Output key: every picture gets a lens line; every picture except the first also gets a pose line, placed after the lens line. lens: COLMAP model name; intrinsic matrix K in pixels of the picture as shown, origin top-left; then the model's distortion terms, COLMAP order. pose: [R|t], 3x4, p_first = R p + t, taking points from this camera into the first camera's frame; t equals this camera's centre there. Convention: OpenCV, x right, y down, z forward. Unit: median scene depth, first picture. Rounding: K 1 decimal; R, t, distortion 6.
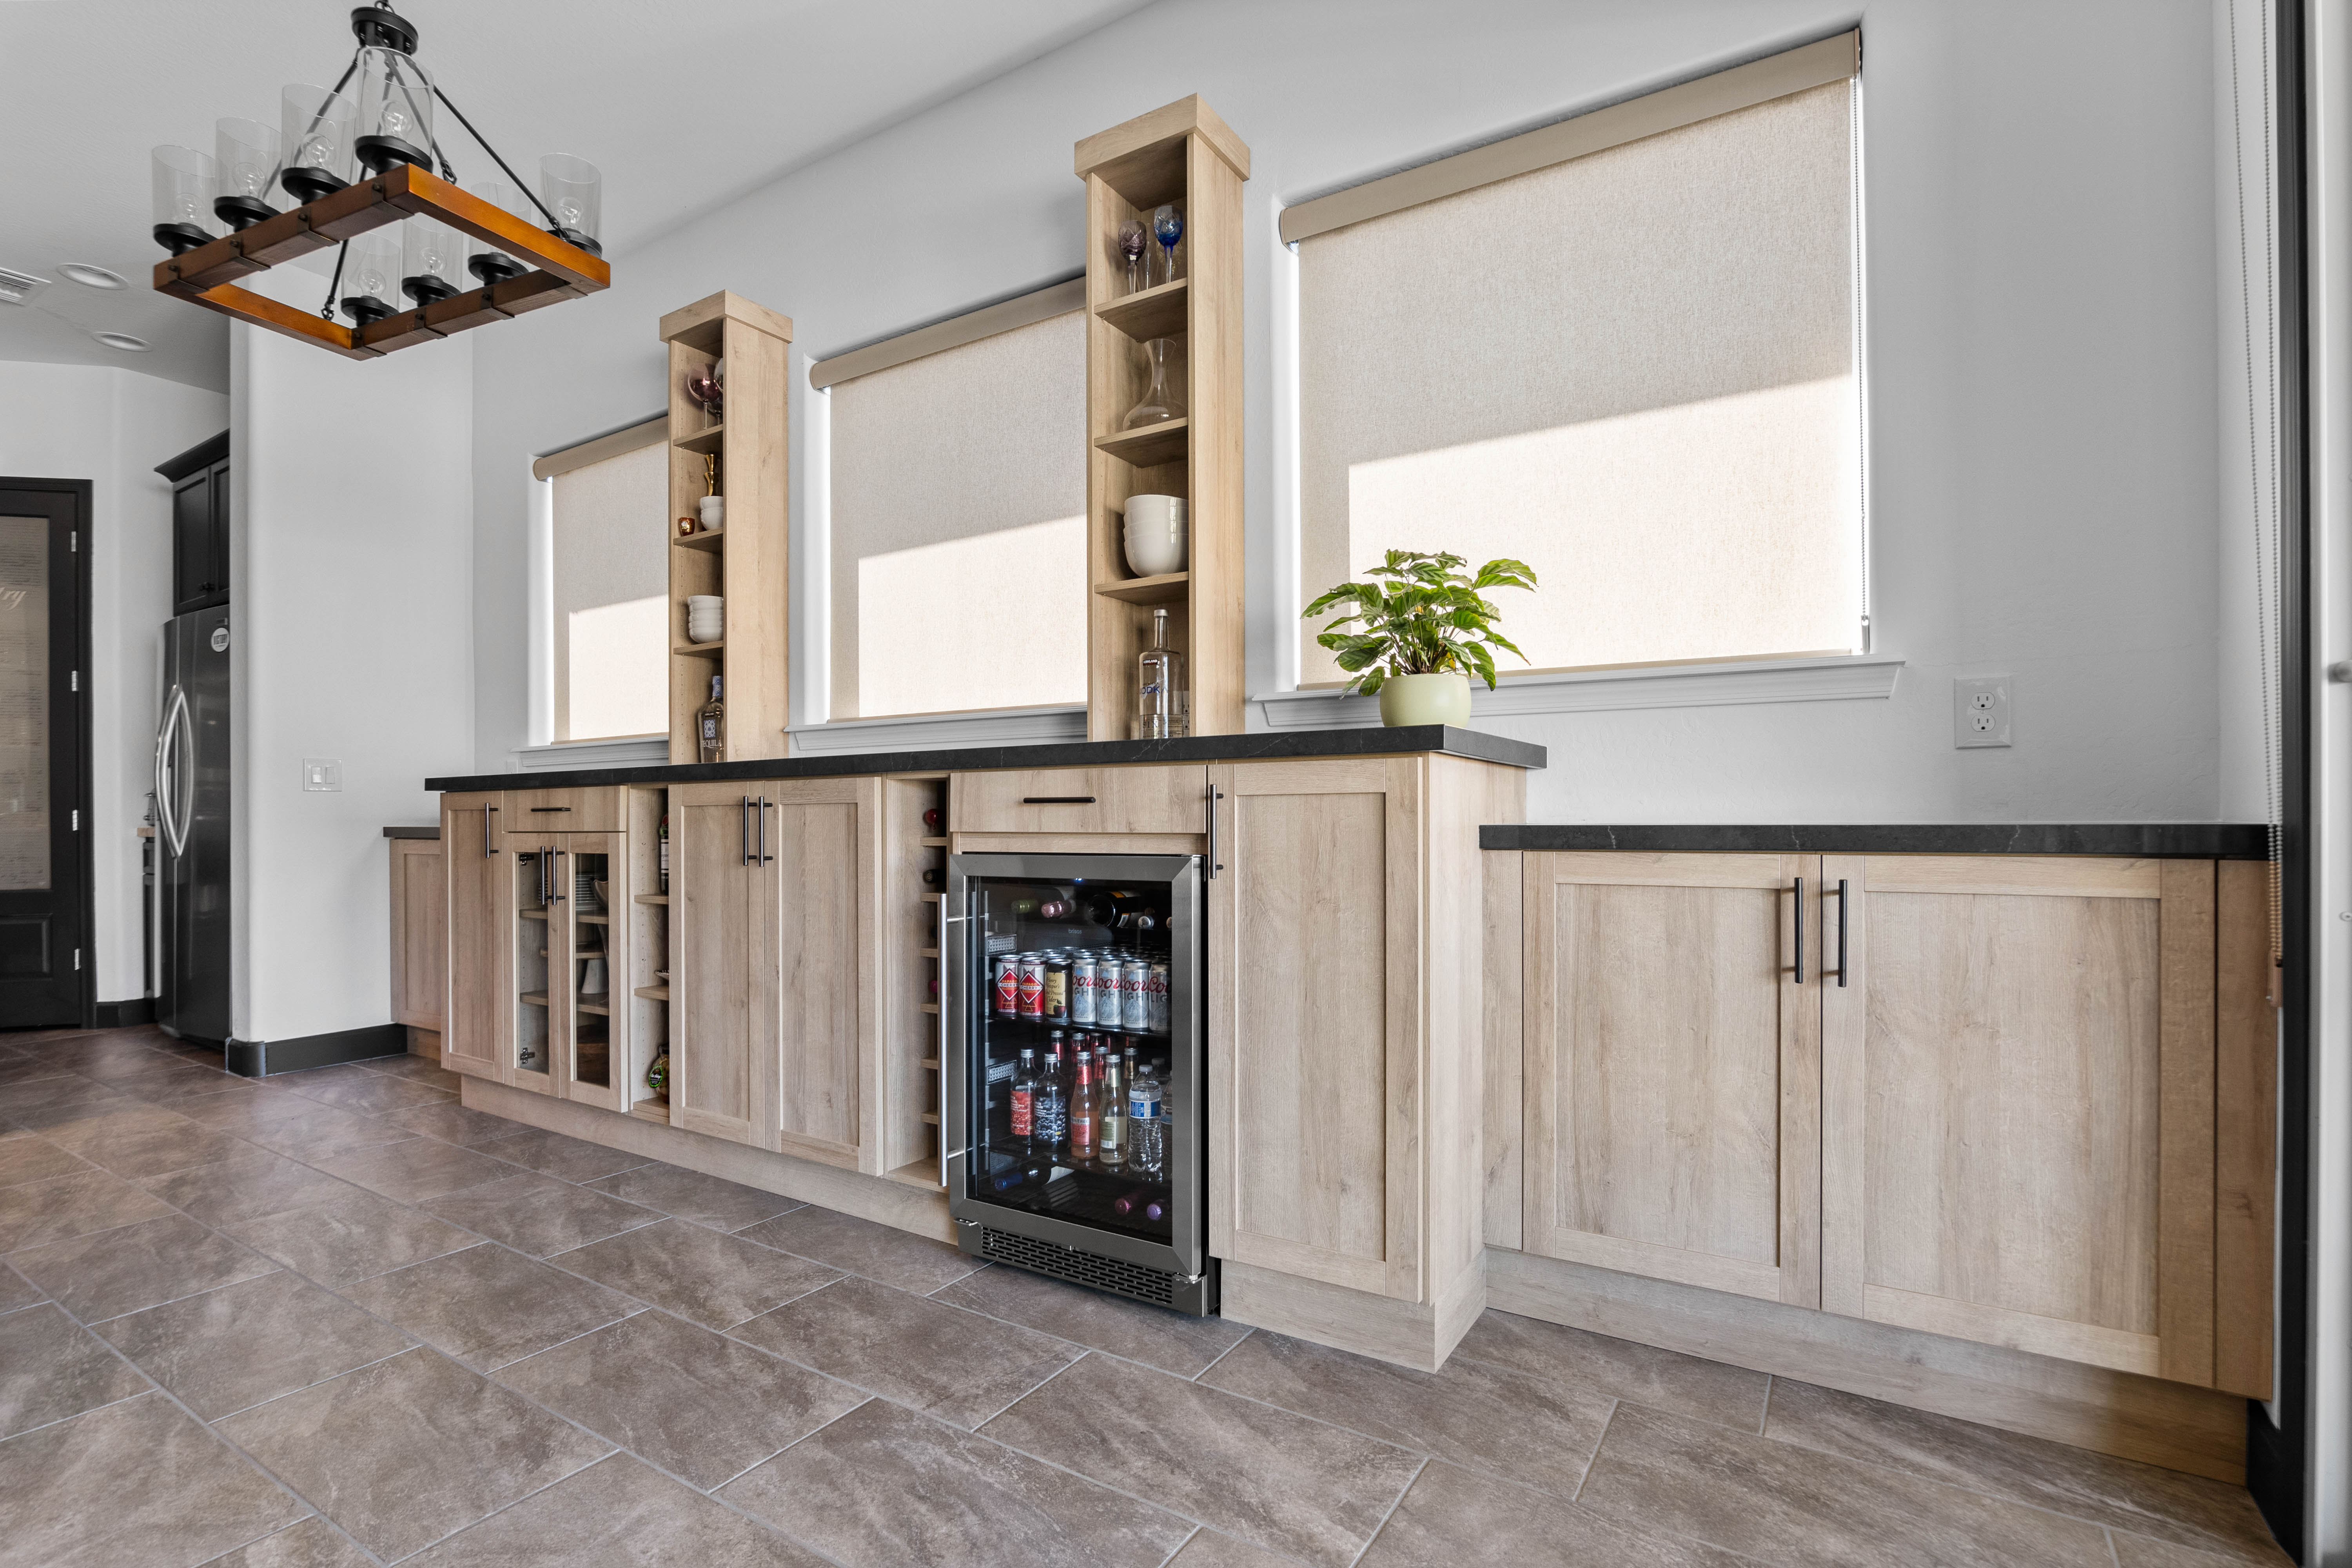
lens RADIAL K [[1115.8, 0, 1160.7], [0, 1115.8, 819.4], [0, 0, 1]] dist [-0.019915, 0.004293]
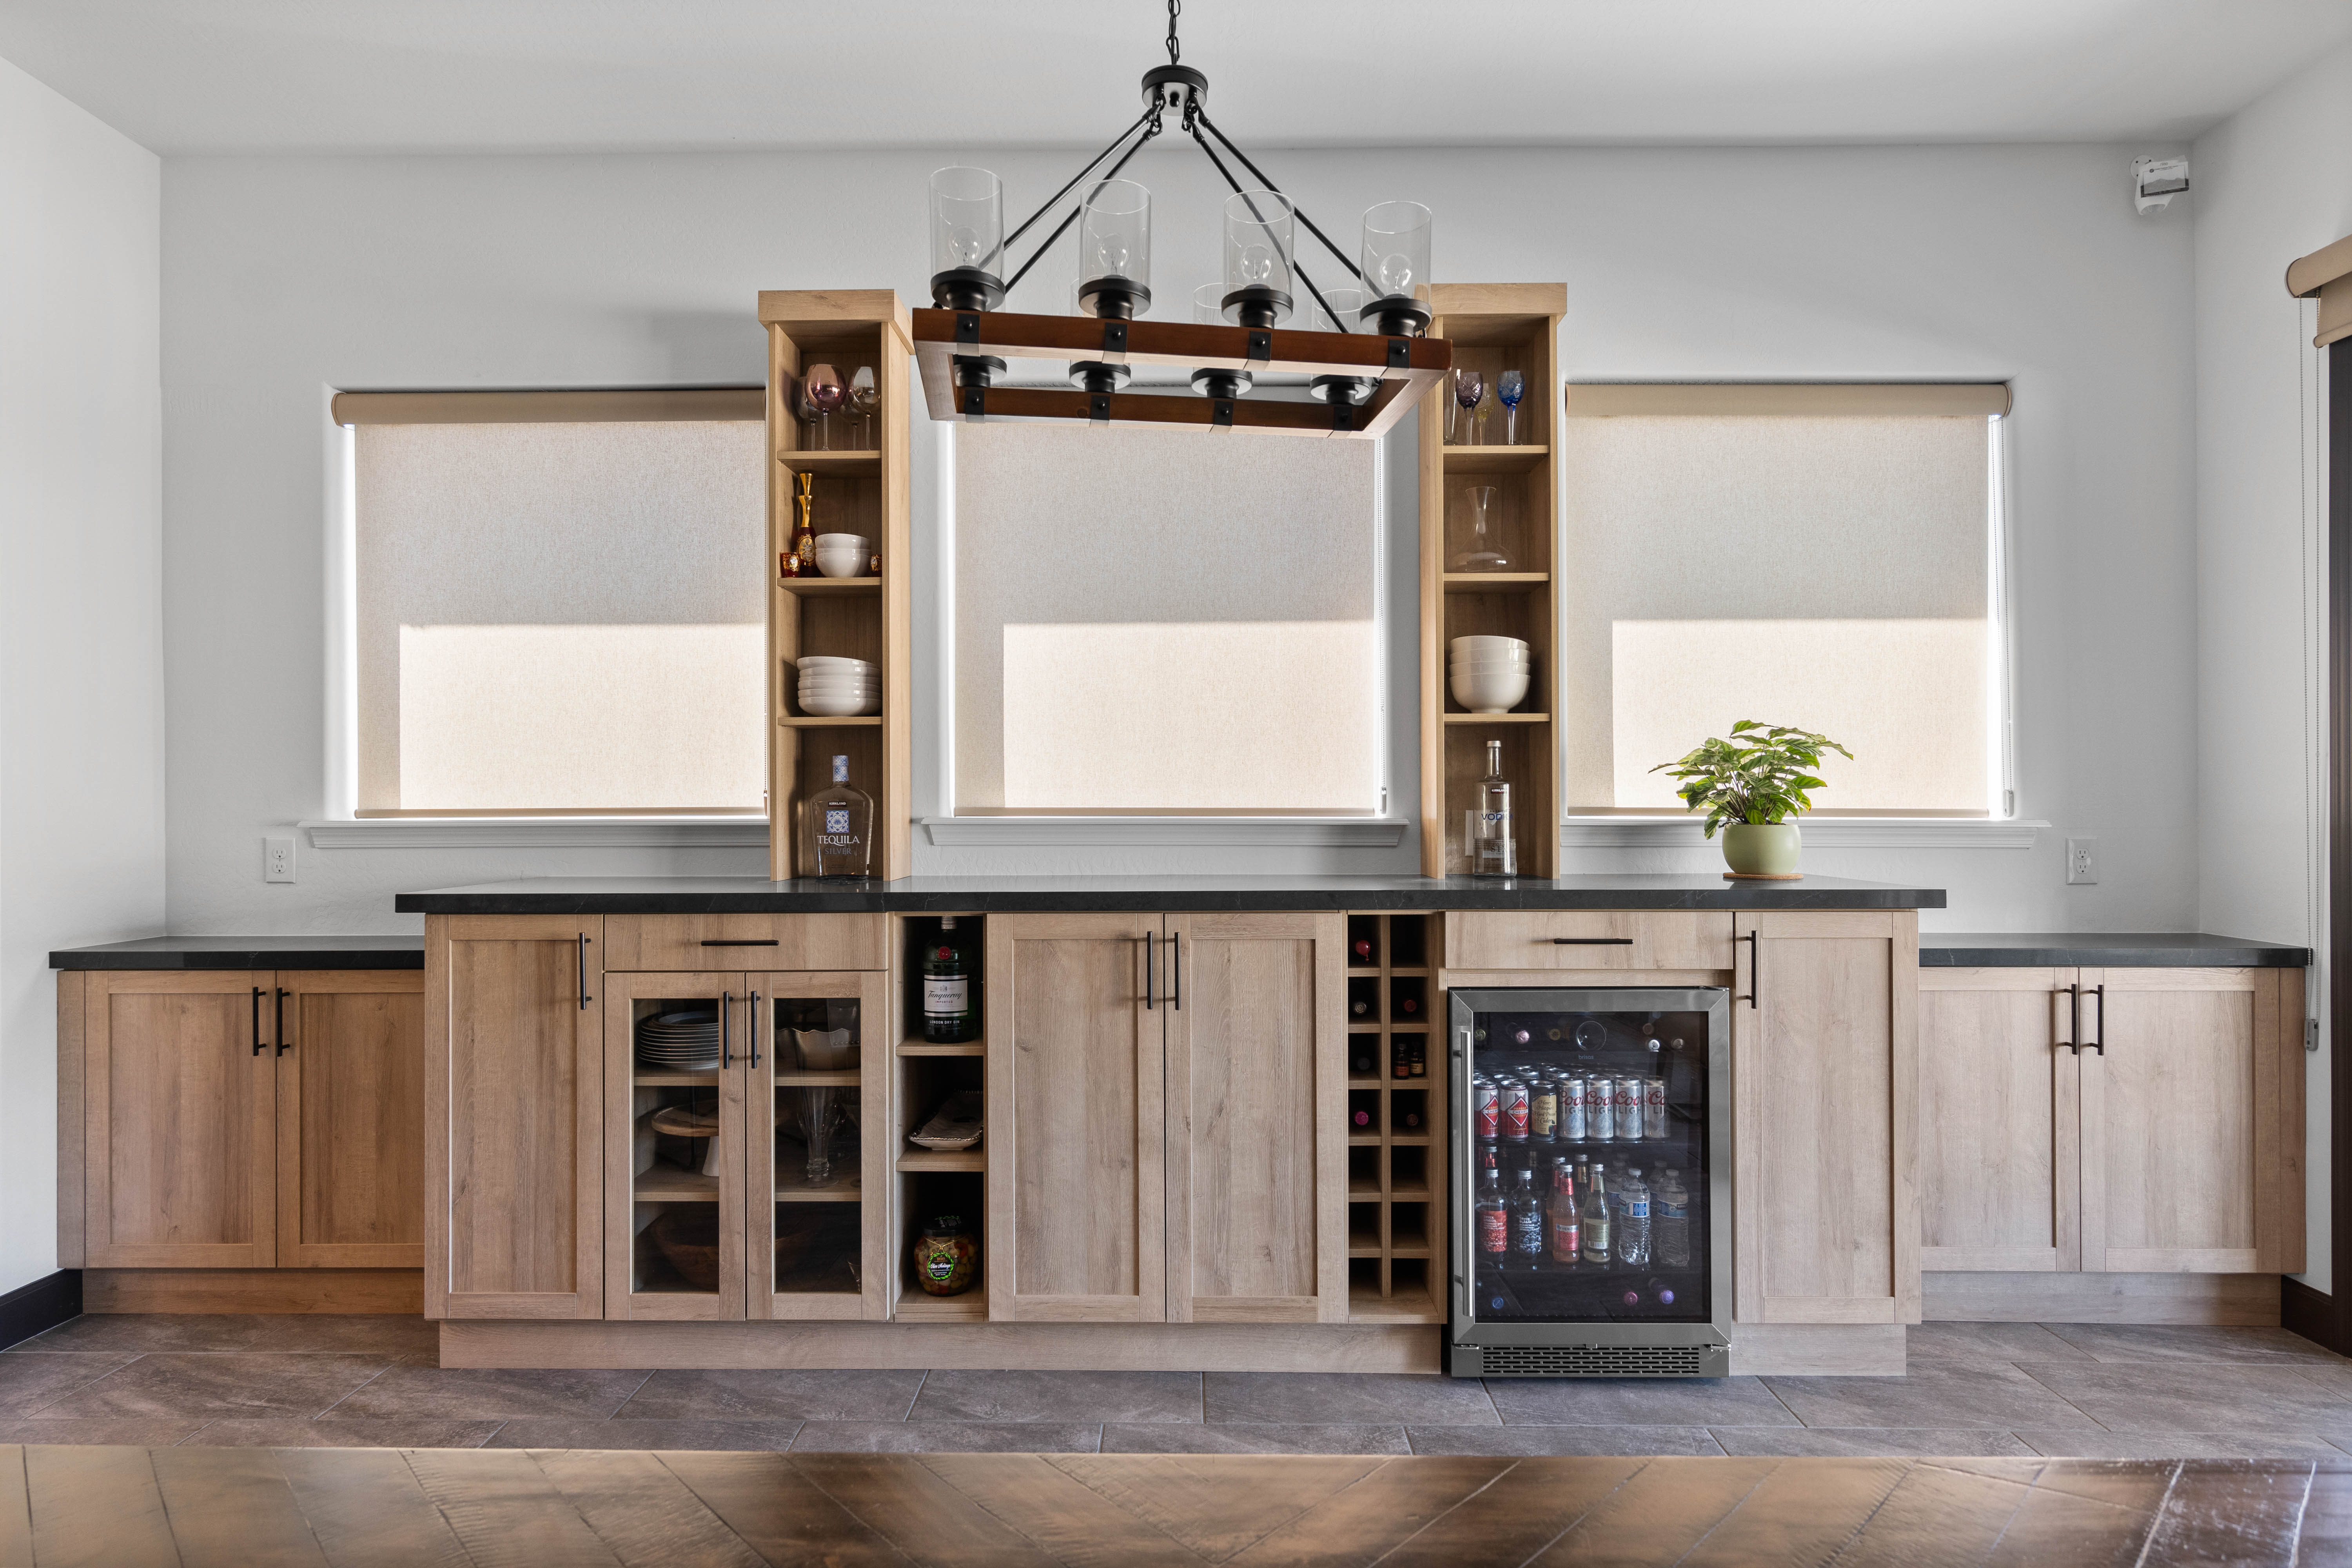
lens RADIAL K [[1259.5, 0, 1160.8], [0, 1259.5, 801.9], [0, 0, 1]] dist [0.006706, -0.002930]
pose [[0.849011, 0.003311, 0.528365, -1.070542], [-0.001215, 0.999990, -0.004315, -0.143695], [-0.528374, 0.003022, 0.849007, 0.157710]]
